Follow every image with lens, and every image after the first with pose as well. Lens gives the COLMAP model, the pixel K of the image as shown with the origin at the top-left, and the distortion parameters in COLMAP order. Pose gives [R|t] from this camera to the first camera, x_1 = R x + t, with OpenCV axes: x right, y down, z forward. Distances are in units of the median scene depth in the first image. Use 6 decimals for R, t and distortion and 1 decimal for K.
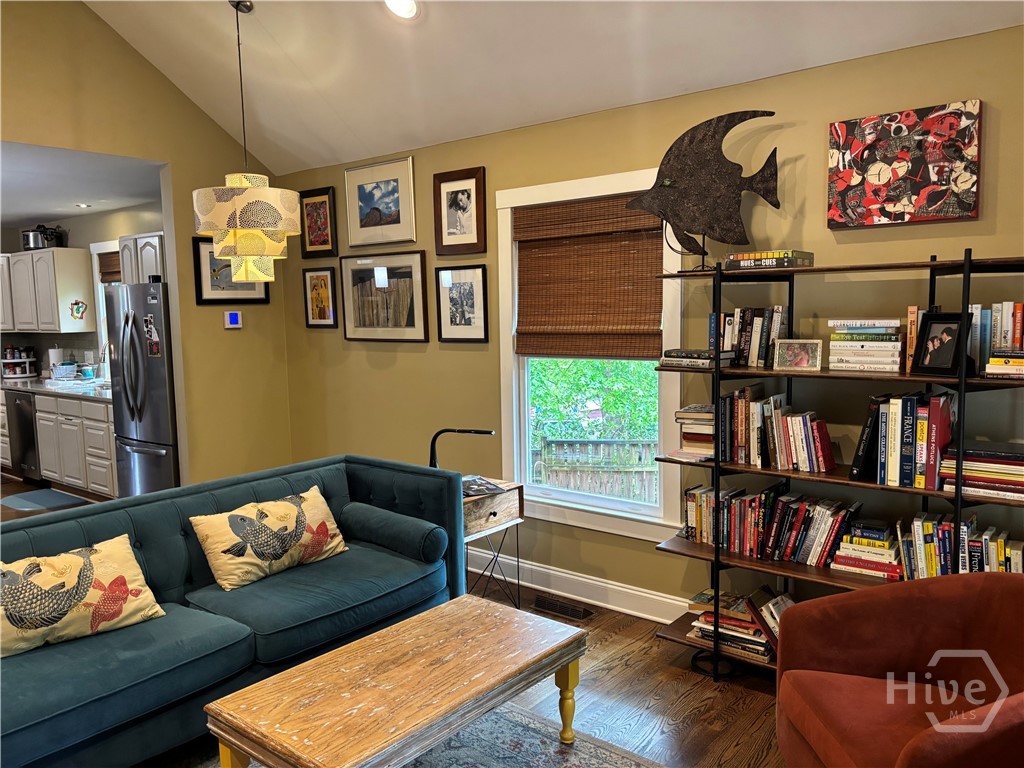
lens RADIAL K [[774.5, 0, 515.7], [0, 774.5, 383.9], [0, 0, 1]] dist [0.077492, -0.094076]
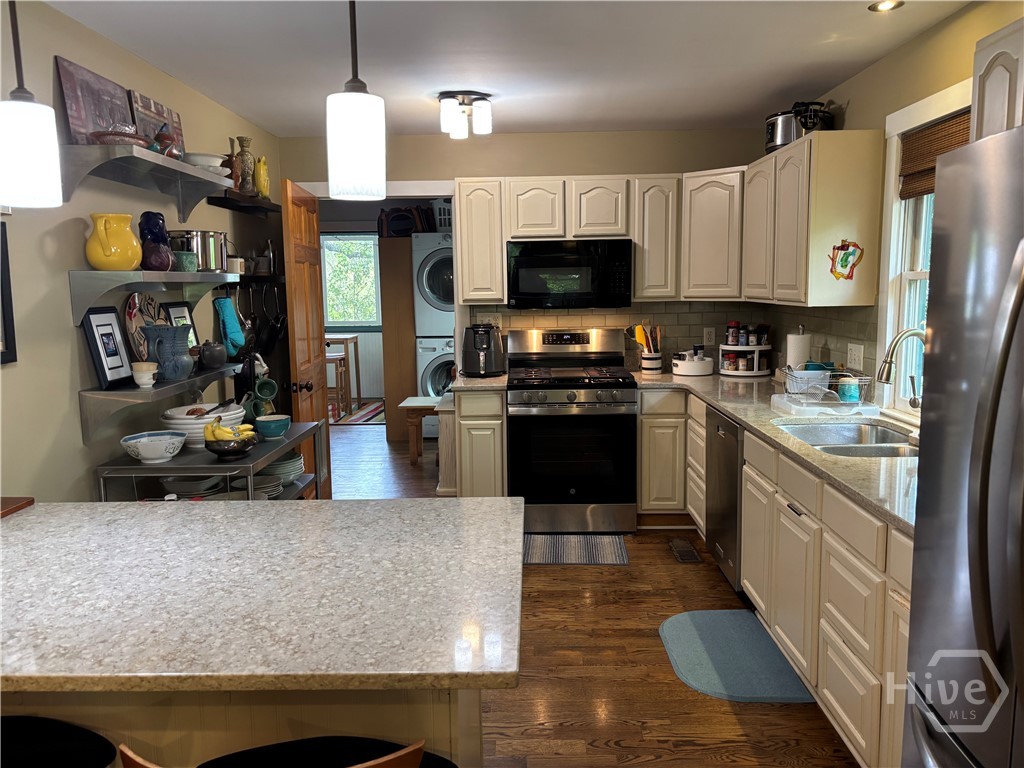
lens RADIAL K [[774.5, 0, 515.7], [0, 774.5, 383.9], [0, 0, 1]] dist [0.077492, -0.094076]
pose [[0.611538, 0.111589, -0.783307, -0.726015], [-0.074569, 0.993727, 0.083348, -0.106805], [0.787694, 0.007440, 0.616022, 1.341846]]
